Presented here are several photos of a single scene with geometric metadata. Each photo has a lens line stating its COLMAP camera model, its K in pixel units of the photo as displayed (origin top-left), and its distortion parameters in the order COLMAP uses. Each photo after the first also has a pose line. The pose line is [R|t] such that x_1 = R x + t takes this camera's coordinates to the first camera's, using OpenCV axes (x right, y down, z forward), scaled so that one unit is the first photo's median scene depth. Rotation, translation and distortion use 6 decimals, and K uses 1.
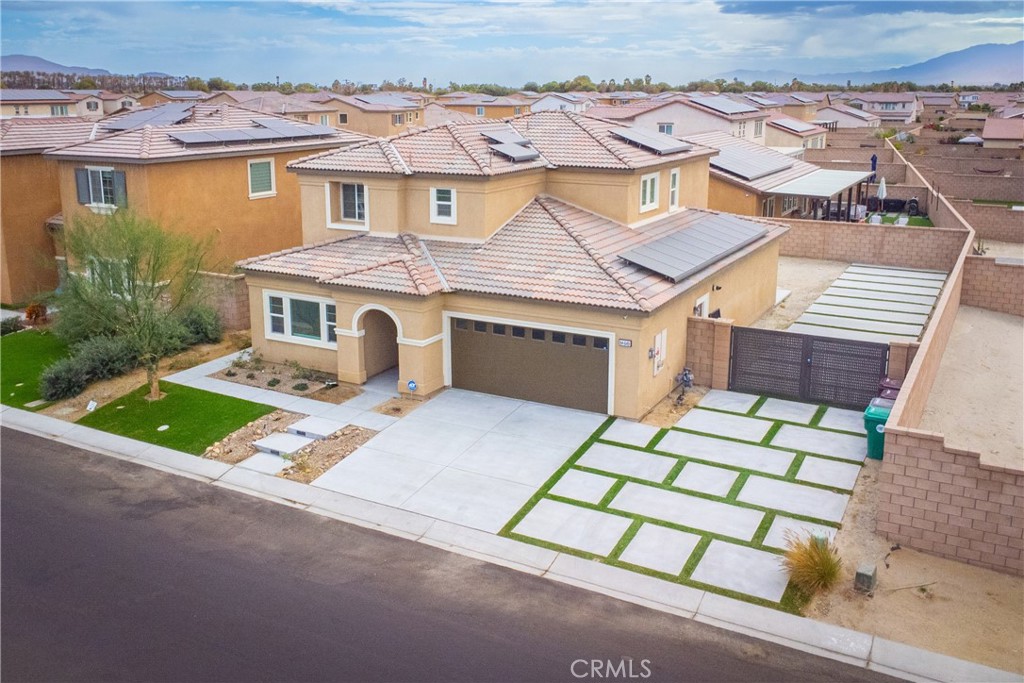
lens RADIAL K [[924.6, 0, 472.0], [0, 924.6, 324.1], [0, 0, 1]] dist [0.011854, -0.004957]
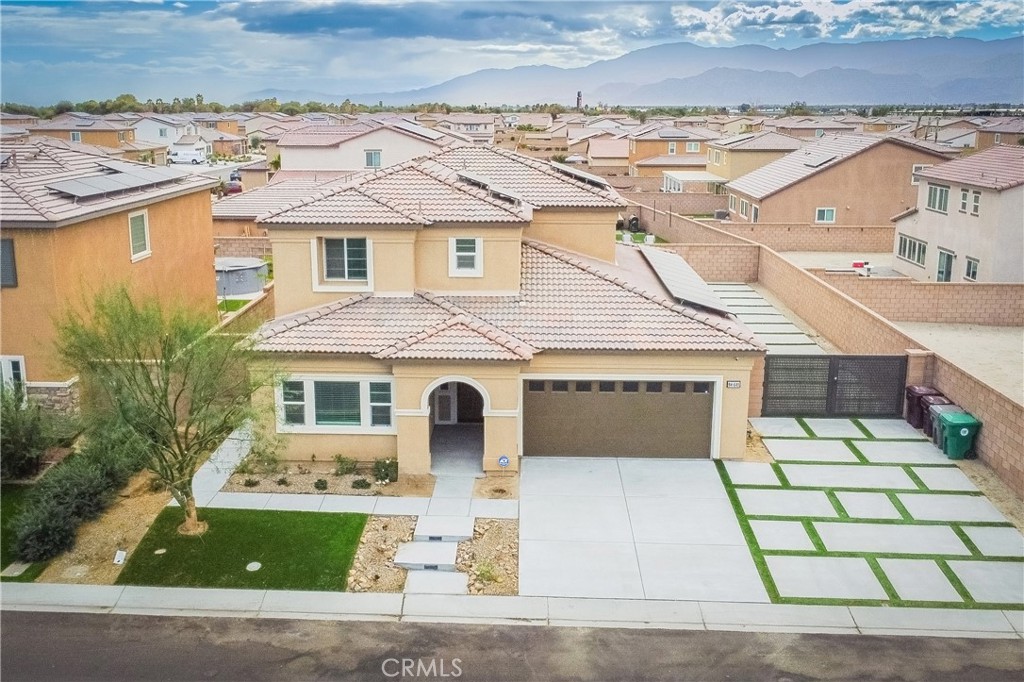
lens RADIAL K [[961.1, 0, 469.3], [0, 961.1, 339.9], [0, 0, 1]] dist [0.001813, 0.005322]
pose [[0.892240, -0.105260, 0.439123, -0.495319], [0.110769, 0.993759, 0.013142, -0.066519], [-0.437765, 0.036915, 0.898331, 0.181033]]
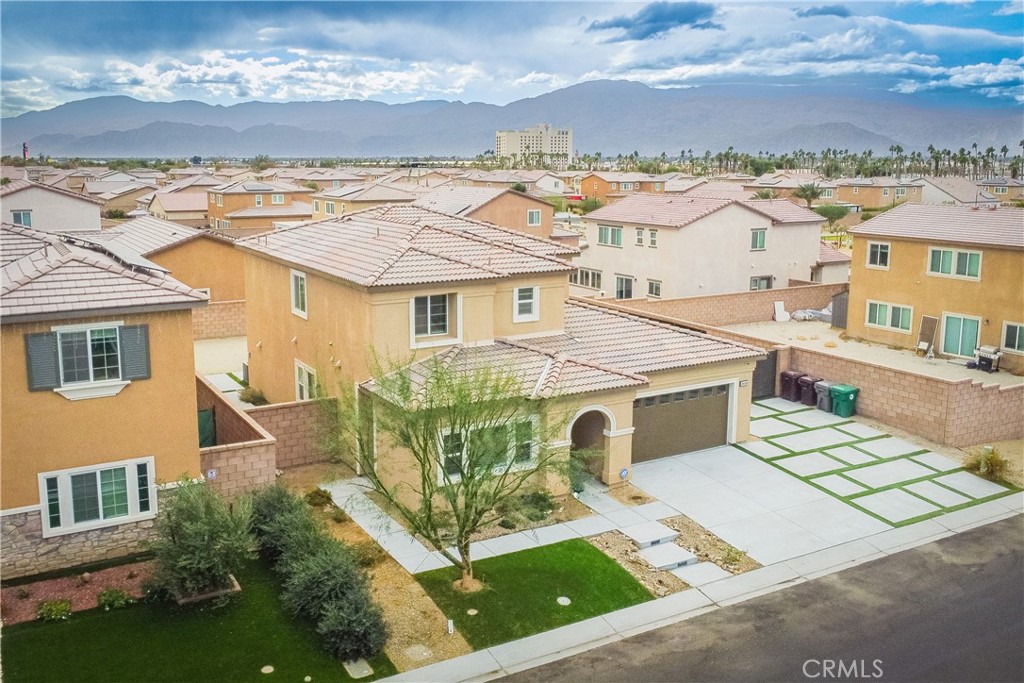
lens RADIAL K [[924.6, 0, 472.0], [0, 924.6, 324.1], [0, 0, 1]] dist [0.011854, -0.004957]
pose [[0.511197, -0.149405, 0.846378, -1.021222], [0.211679, 0.976326, 0.044493, -0.182107], [-0.832988, 0.156416, 0.530721, 0.572733]]
